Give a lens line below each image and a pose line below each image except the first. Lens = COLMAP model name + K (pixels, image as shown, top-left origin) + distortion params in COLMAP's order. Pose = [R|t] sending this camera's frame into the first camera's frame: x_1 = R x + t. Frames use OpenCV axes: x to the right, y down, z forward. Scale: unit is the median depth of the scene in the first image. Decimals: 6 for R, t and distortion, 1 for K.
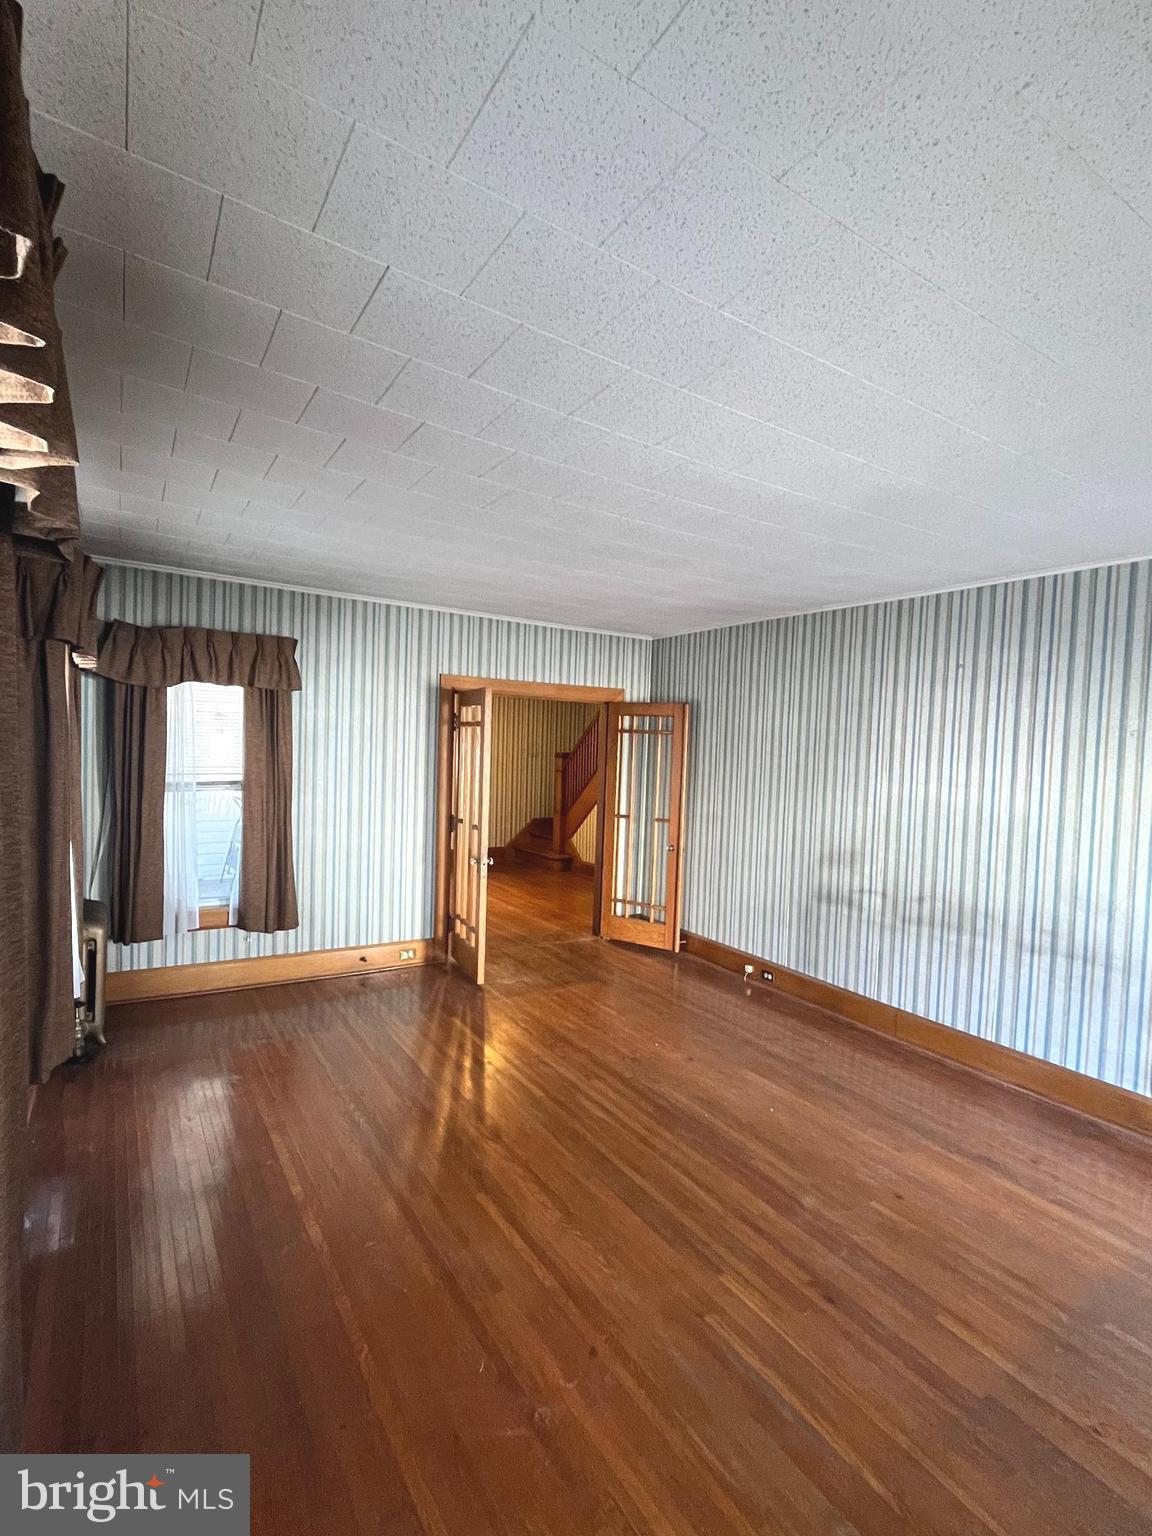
lens RADIAL K [[735.0, 0, 585.3], [0, 735.0, 776.9], [0, 0, 1]] dist [0.001272, 0.000019]
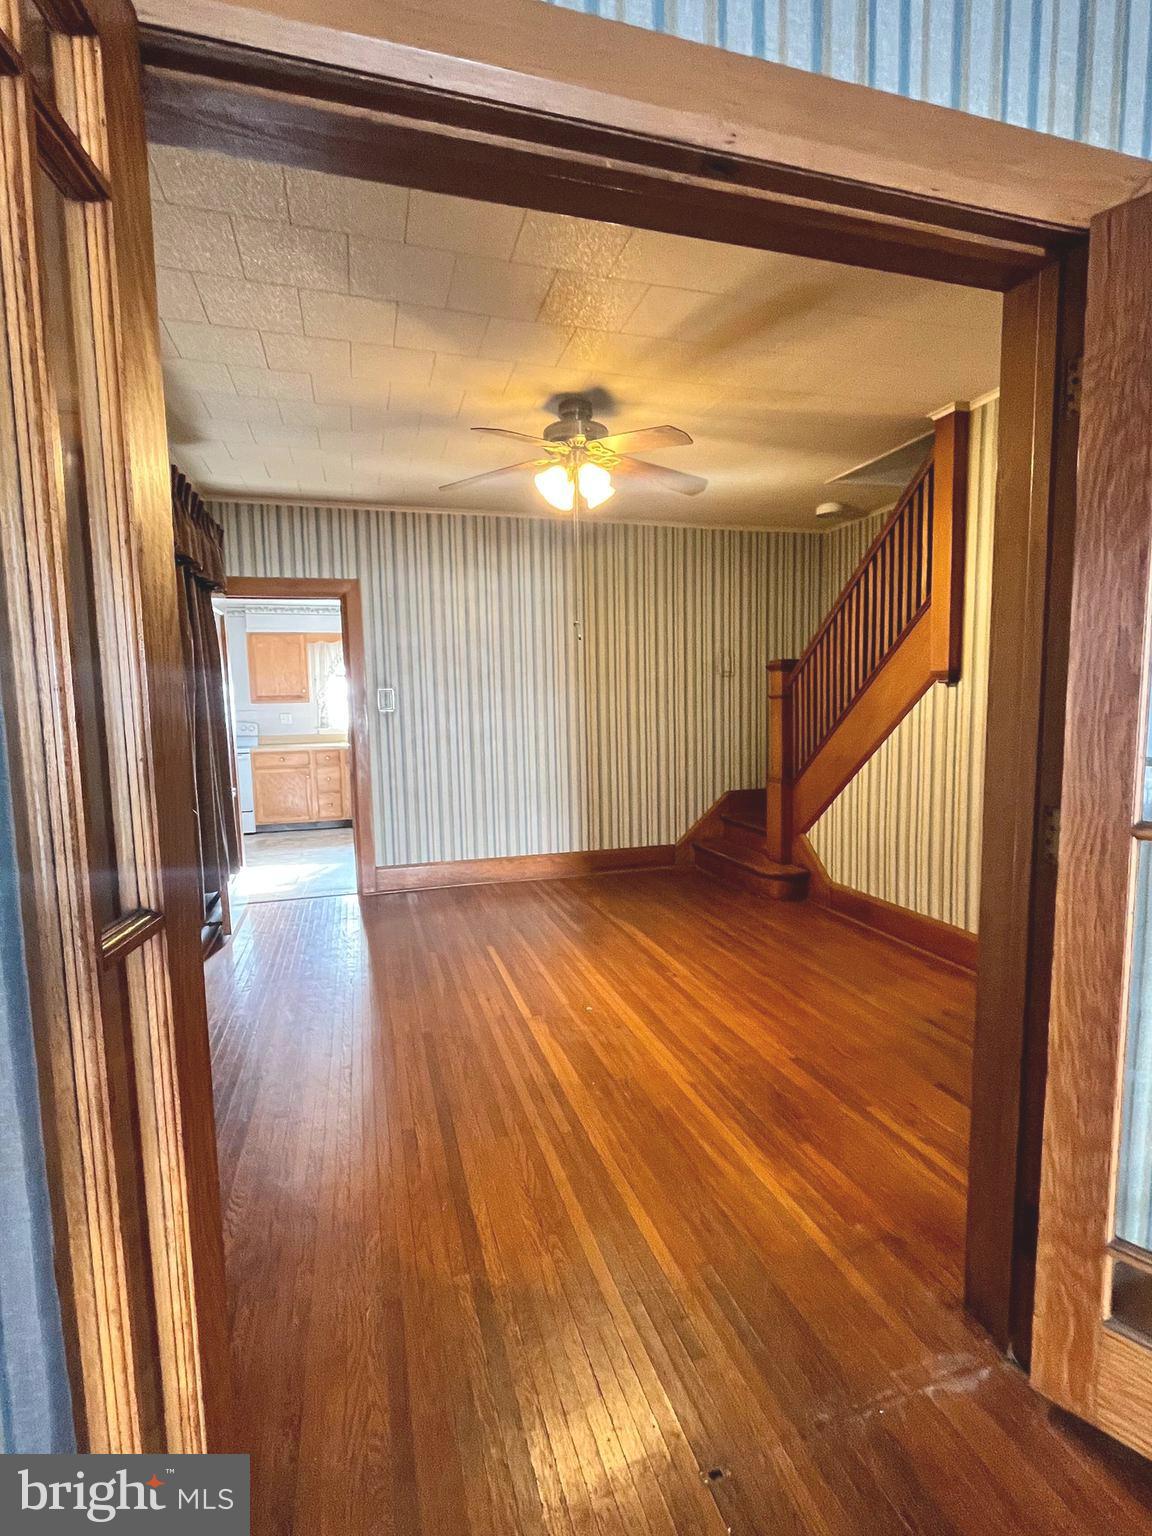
lens RADIAL K [[735.0, 0, 585.3], [0, 735.0, 776.9], [0, 0, 1]] dist [0.001272, 0.000019]
pose [[0.961316, -0.024308, -0.274373, -0.049720], [0.041037, 0.997621, 0.055398, 0.025500], [0.272374, -0.064514, 0.960026, 0.985236]]
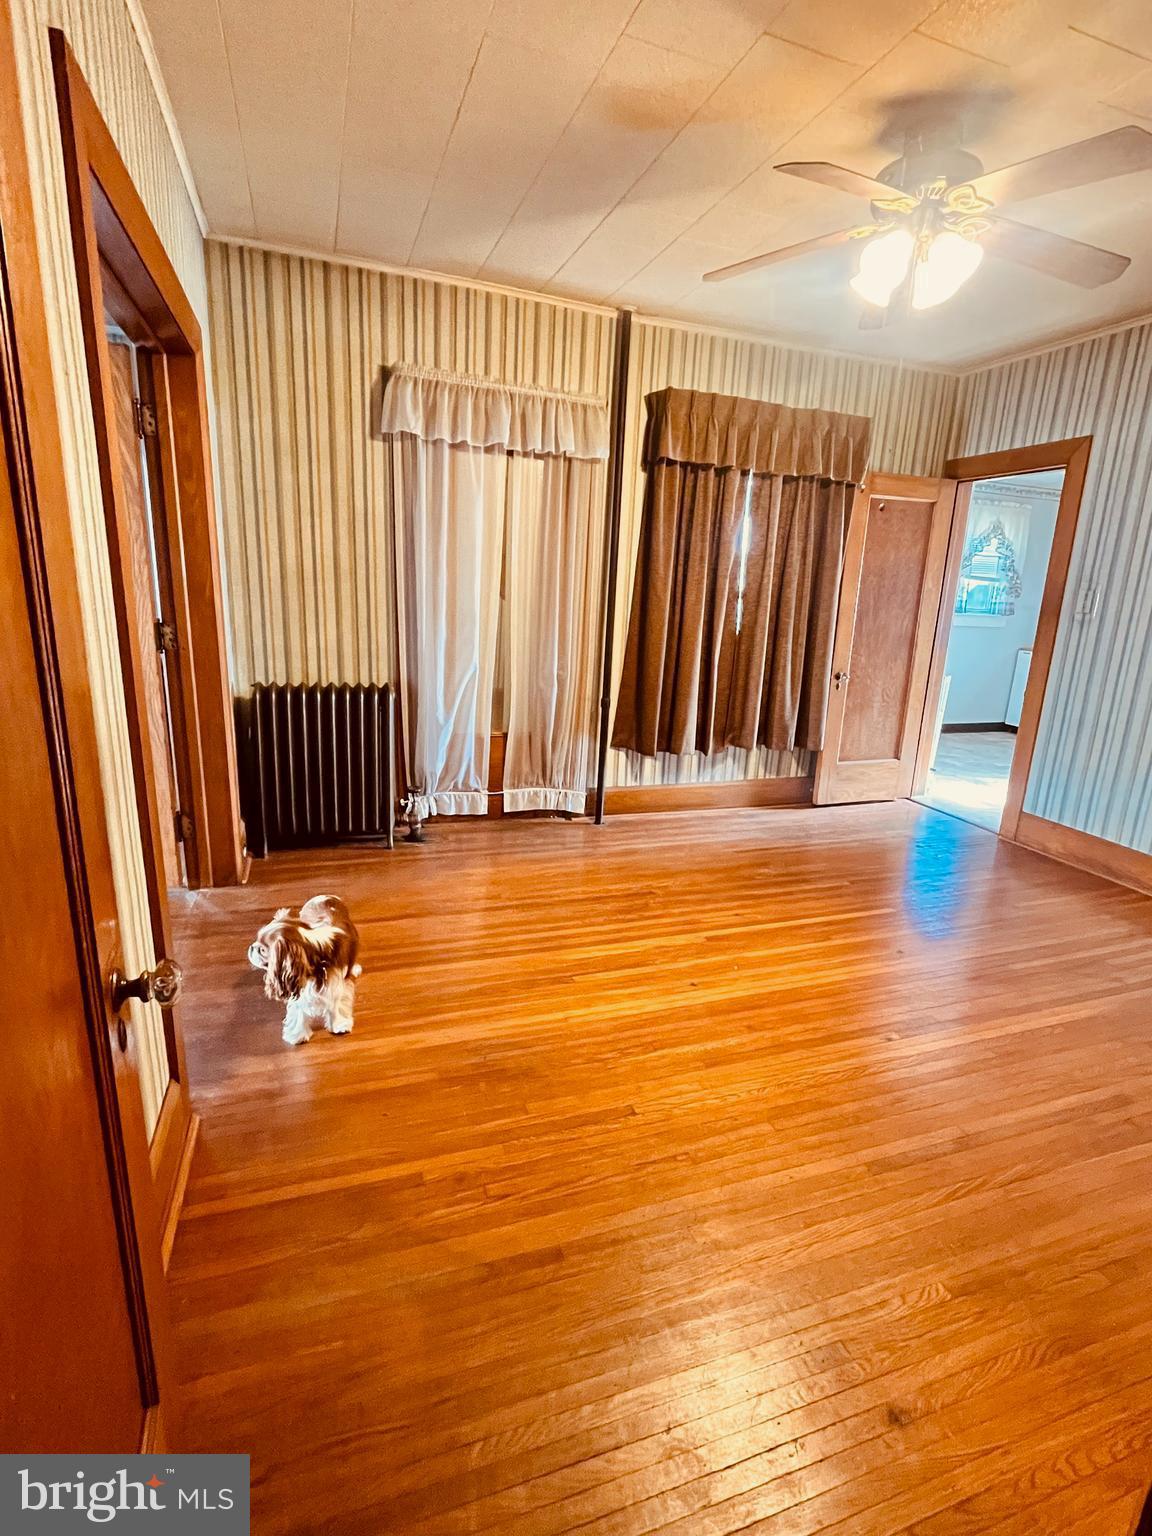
lens RADIAL K [[735.0, 0, 585.3], [0, 735.0, 776.9], [0, 0, 1]] dist [0.001272, 0.000019]
pose [[-0.217035, 0.216737, -0.951799, 0.280174], [-0.080360, 0.967764, 0.238697, 0.001022], [0.972851, 0.128292, -0.192621, 1.543038]]
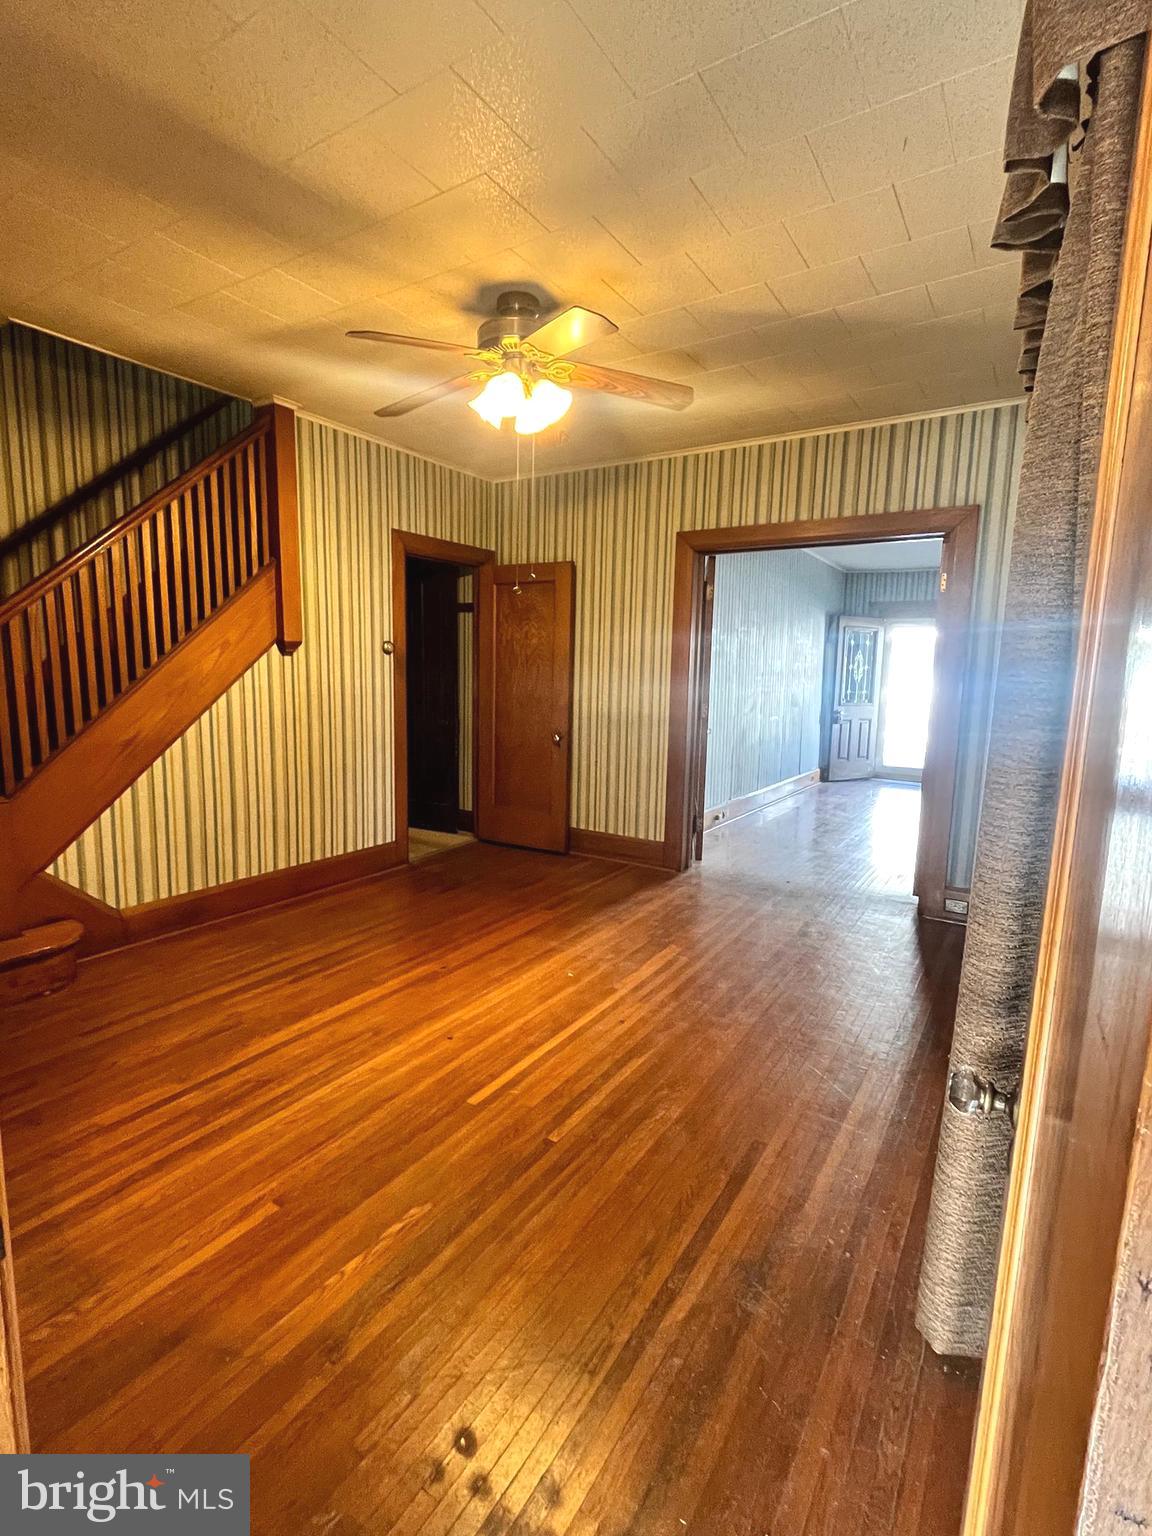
lens RADIAL K [[735.0, 0, 585.3], [0, 735.0, 776.9], [0, 0, 1]] dist [0.001272, 0.000019]
pose [[-0.426521, -0.177293, 0.886931, -0.752826], [-0.007873, 0.981291, 0.192369, -0.033423], [-0.904443, 0.075067, -0.419937, 1.804299]]
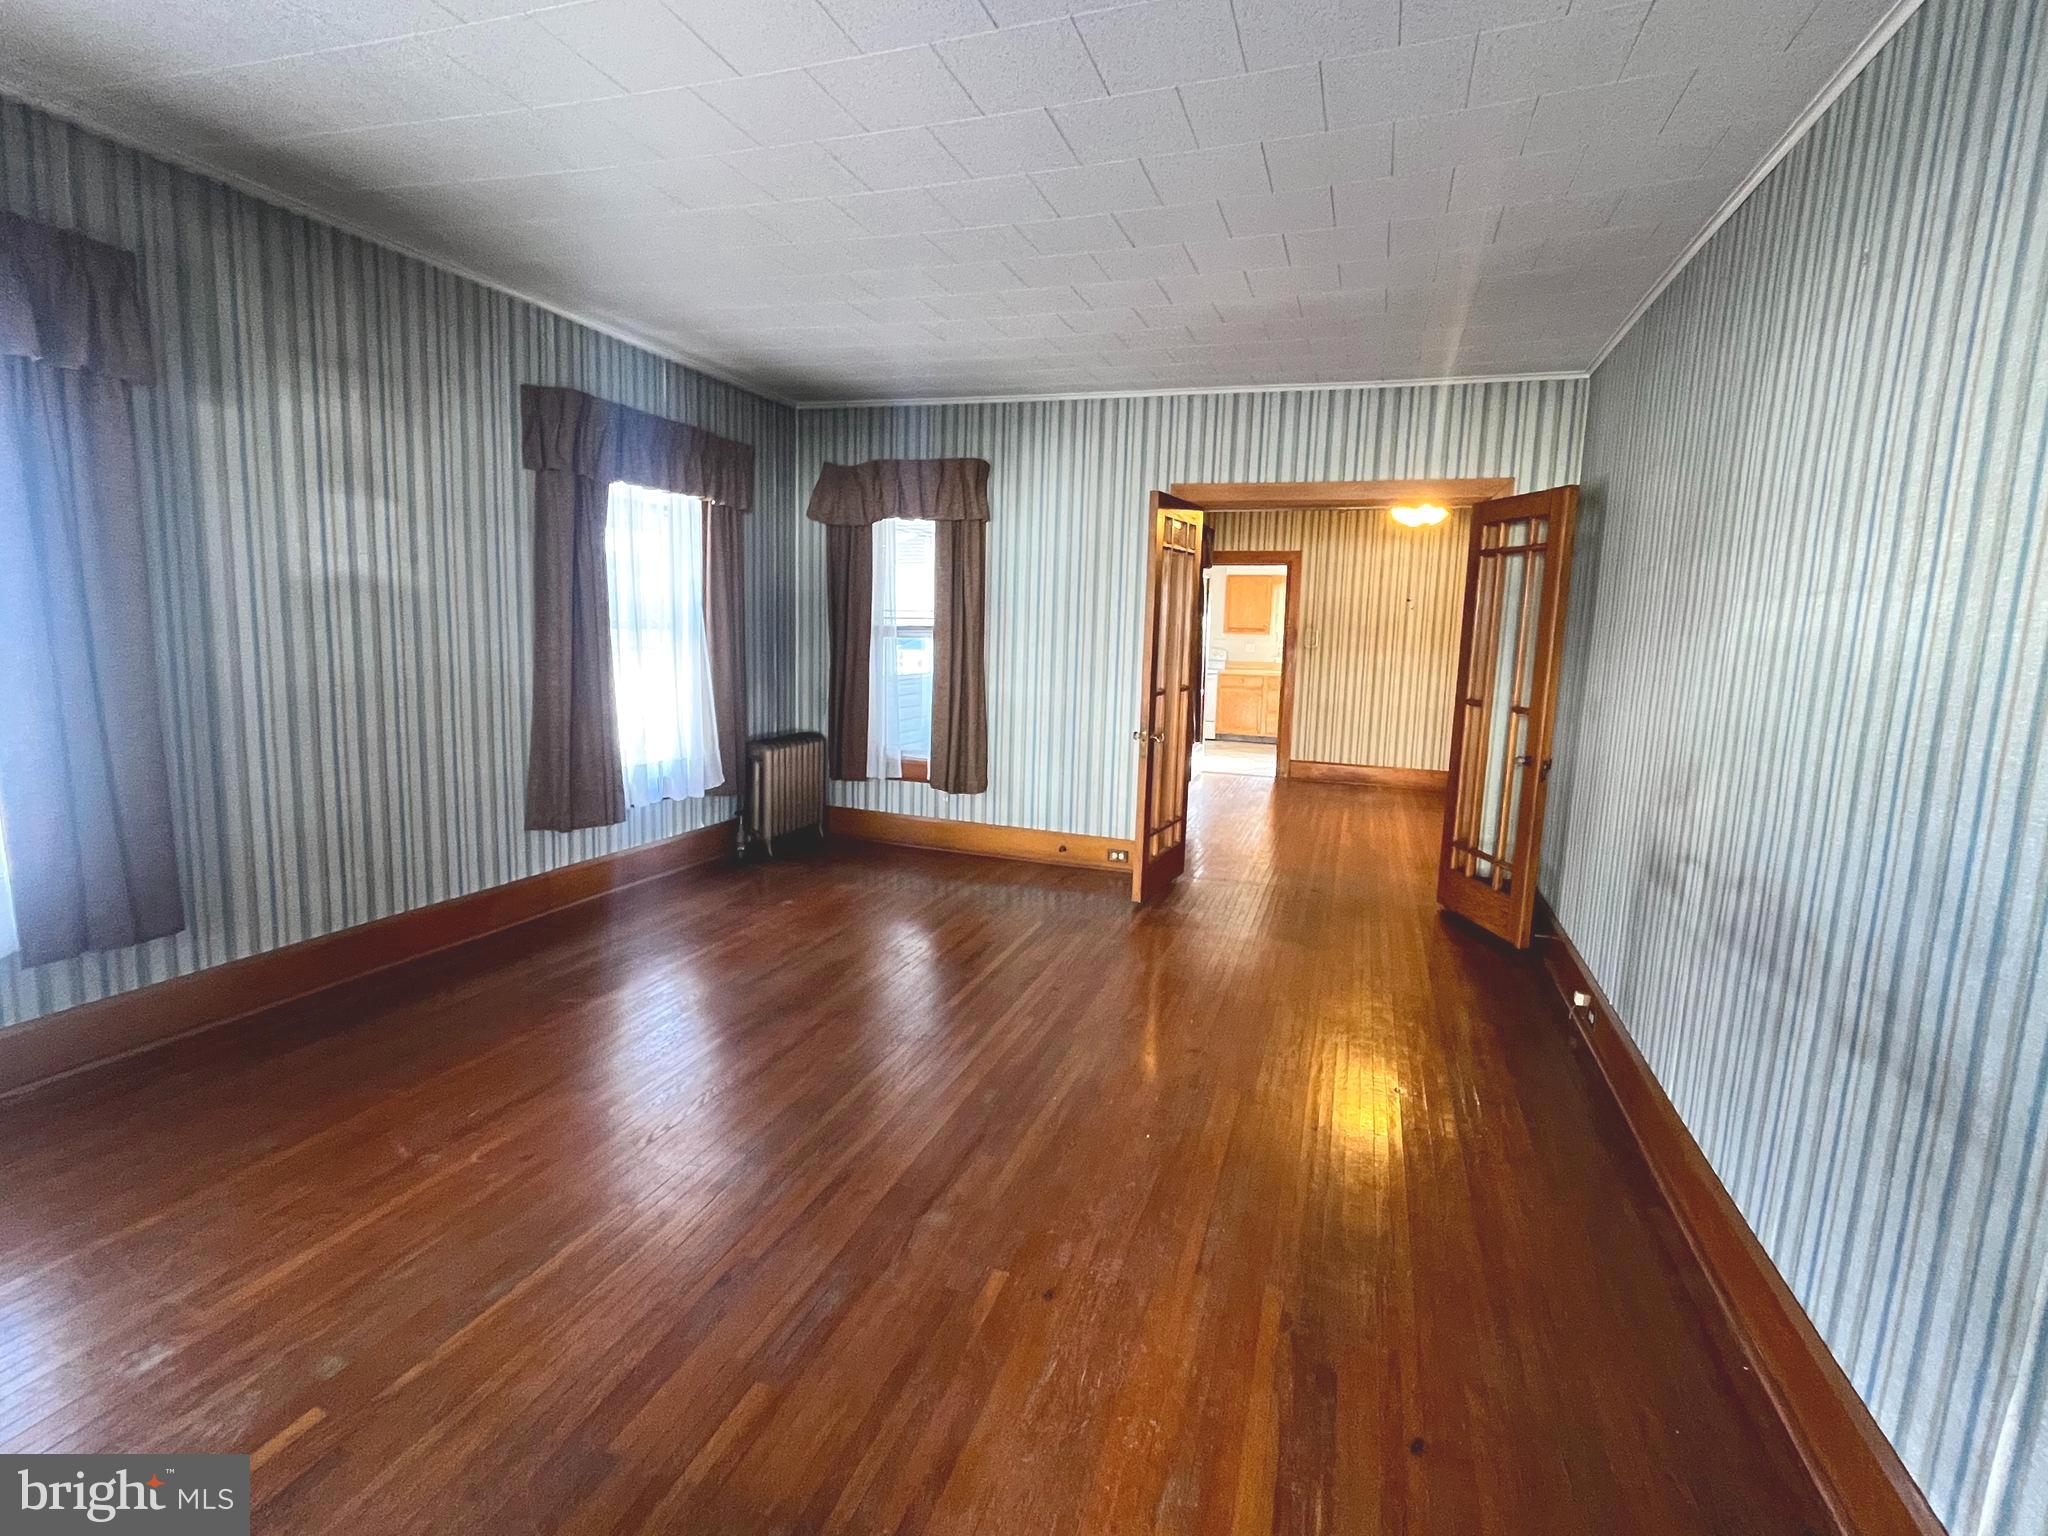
lens RADIAL K [[980.0, 0, 1024.0], [0, 980.0, 768.0], [0, 0, 1]] dist [0.001272, 0.000019]
pose [[0.615636, 0.101099, -0.781519, 0.553068], [-0.044012, 0.994599, 0.093993, 0.060254], [0.786801, -0.023469, 0.616760, 0.309573]]
